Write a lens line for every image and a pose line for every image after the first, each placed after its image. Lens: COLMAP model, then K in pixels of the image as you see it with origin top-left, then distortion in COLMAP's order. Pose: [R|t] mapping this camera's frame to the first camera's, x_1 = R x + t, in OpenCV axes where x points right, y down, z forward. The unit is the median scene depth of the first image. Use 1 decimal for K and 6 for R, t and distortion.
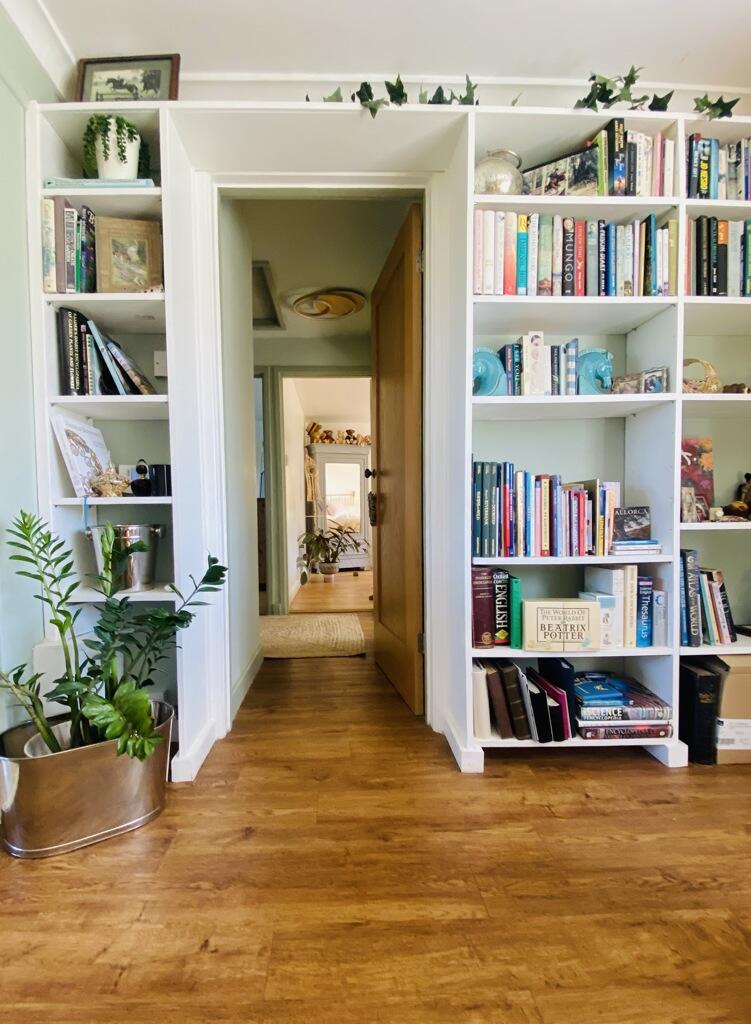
lens RADIAL K [[520.3, 0, 375.5], [0, 520.3, 512.0], [0, 0, 1]] dist [-0.002338, -0.000488]
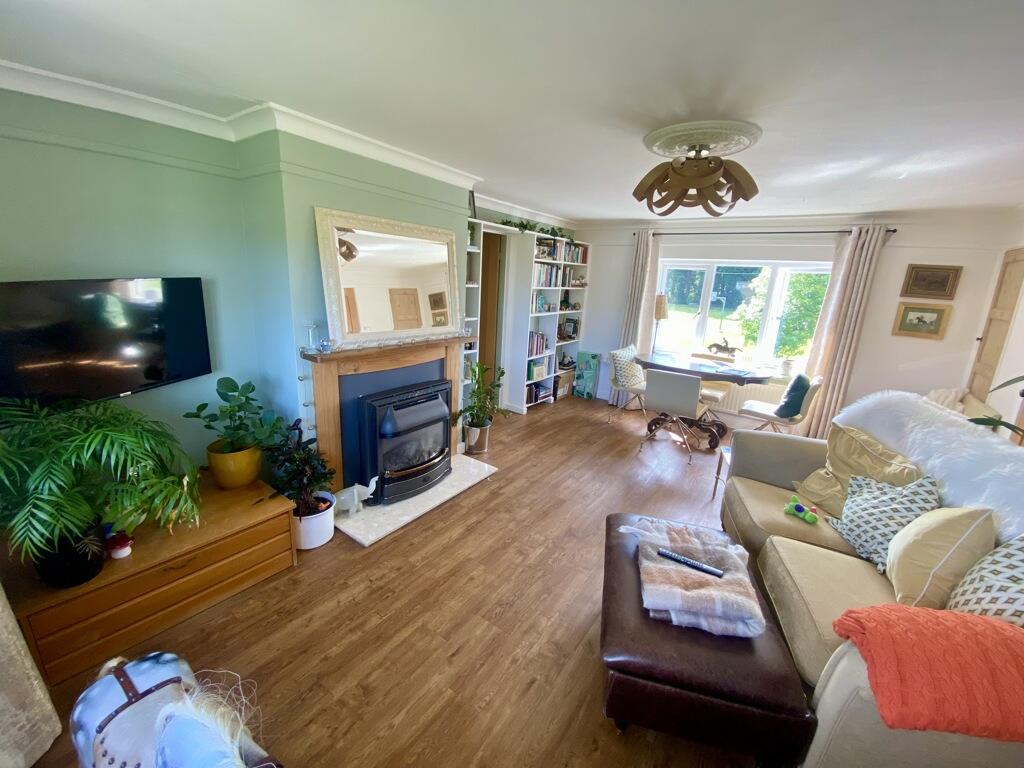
lens RADIAL K [[418.0, 0, 512.0], [0, 418.0, 384.0], [0, 0, 1]] dist [0.020852, -0.021529]
pose [[0.603182, -0.157448, 0.781909, -2.212688], [-0.032599, 0.974637, 0.221404, -0.385610], [-0.796937, -0.159036, 0.582751, -0.668445]]
